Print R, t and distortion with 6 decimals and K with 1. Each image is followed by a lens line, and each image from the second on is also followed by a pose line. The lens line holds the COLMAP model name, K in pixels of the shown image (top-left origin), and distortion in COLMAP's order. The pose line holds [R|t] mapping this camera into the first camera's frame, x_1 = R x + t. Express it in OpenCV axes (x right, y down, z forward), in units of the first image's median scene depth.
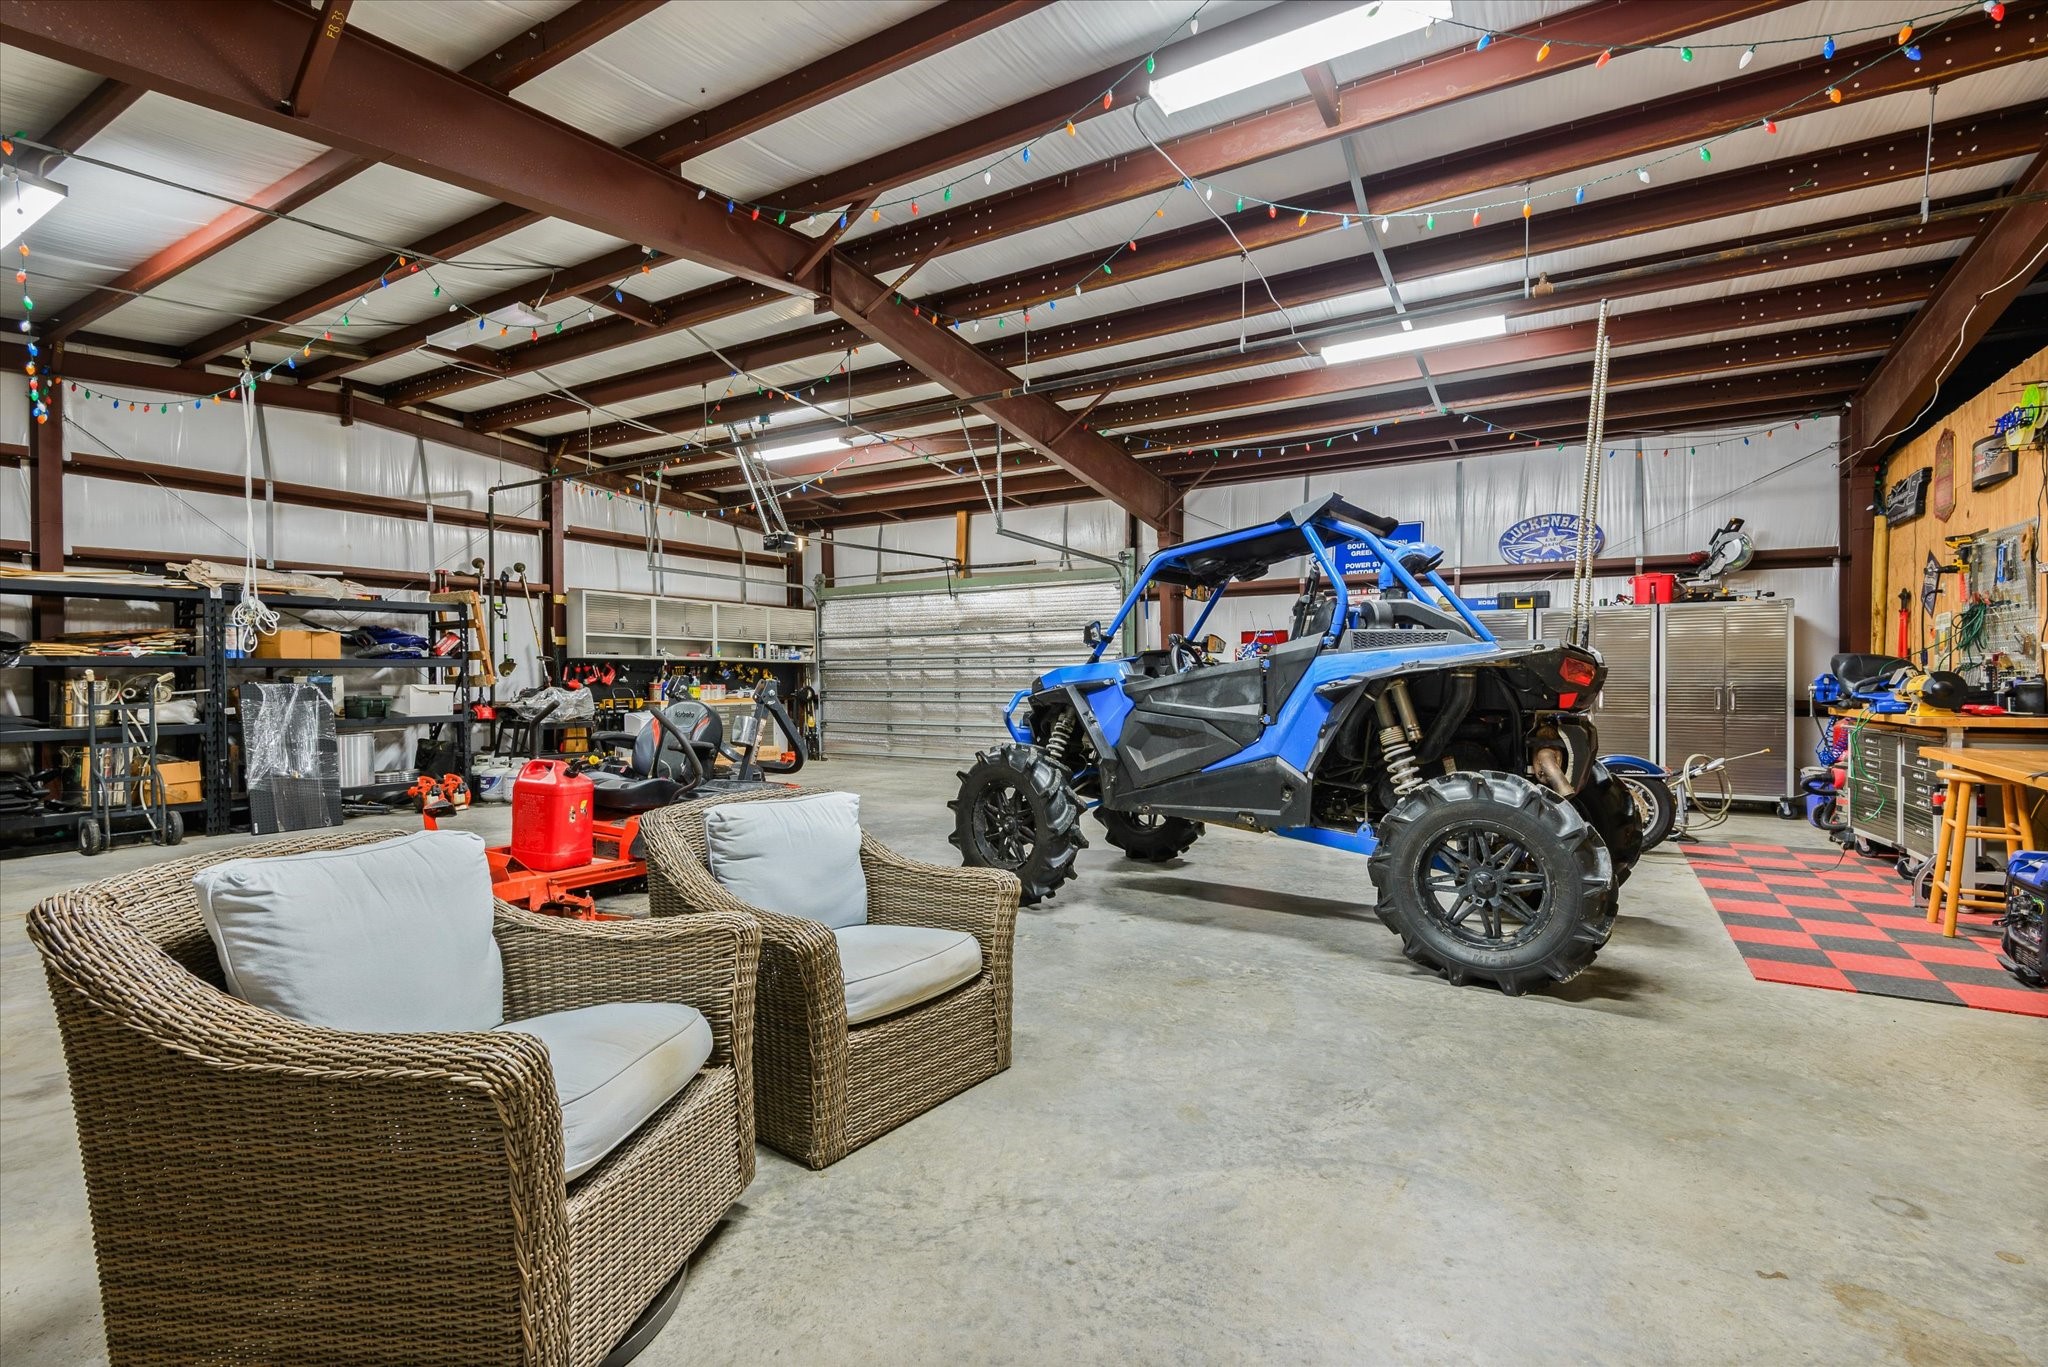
lens RADIAL K [[933.0, 0, 1028.0], [0, 933.0, 692.3], [0, 0, 1]] dist [-0.000356, -0.000261]
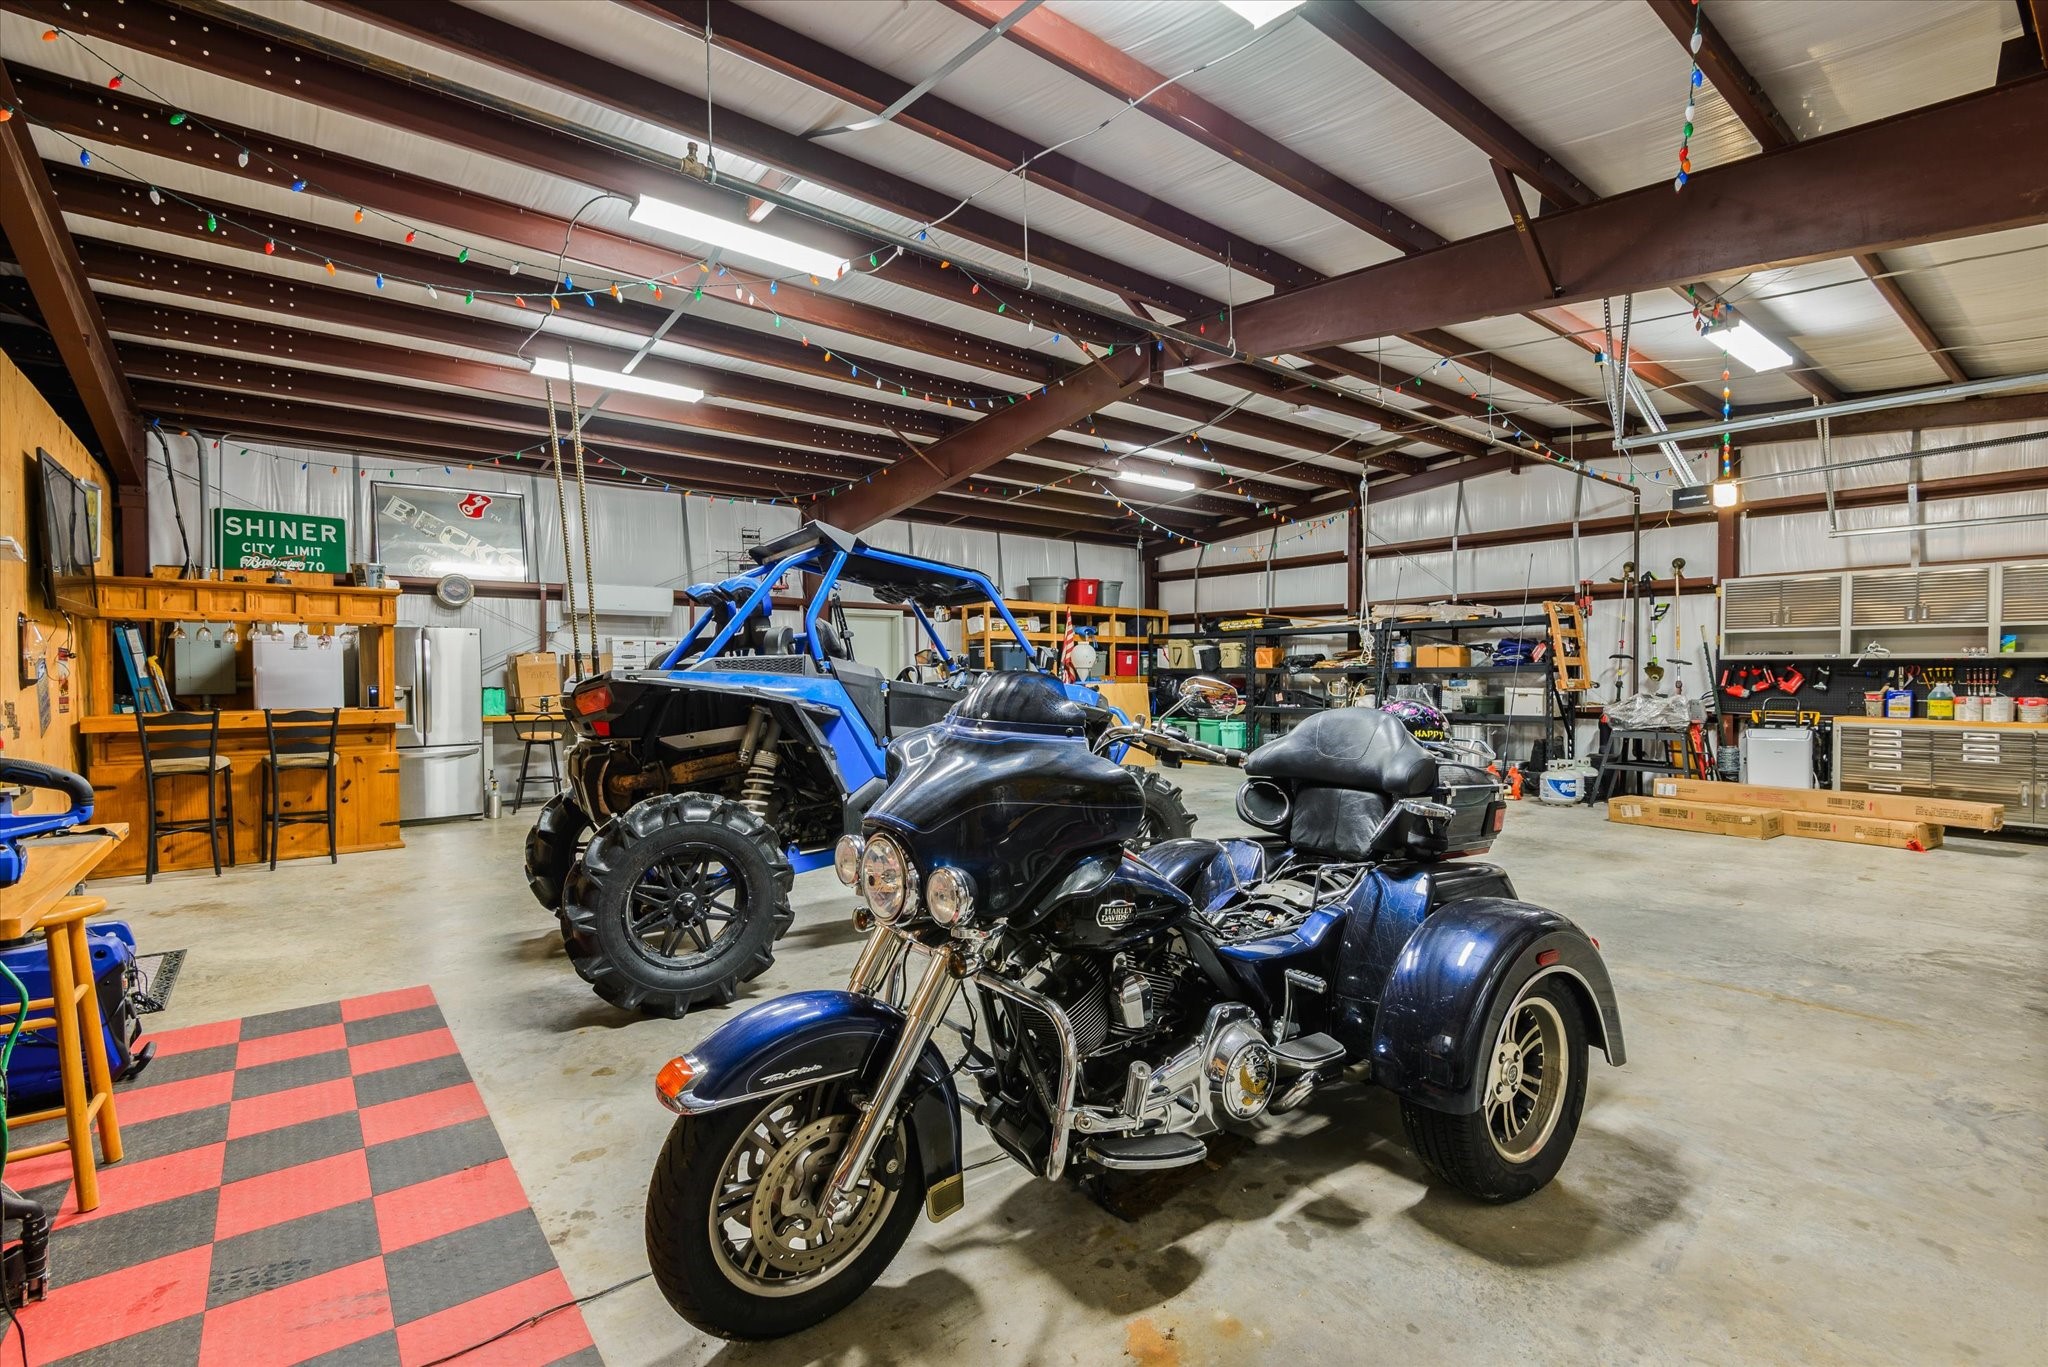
lens RADIAL K [[933.0, 0, 1028.0], [0, 933.0, 692.3], [0, 0, 1]] dist [-0.000356, -0.000261]
pose [[-0.356015, 0.022095, -0.934219, 0.624148], [-0.013335, 0.999499, 0.028720, -0.026758], [0.934385, 0.022683, -0.355542, 0.819916]]
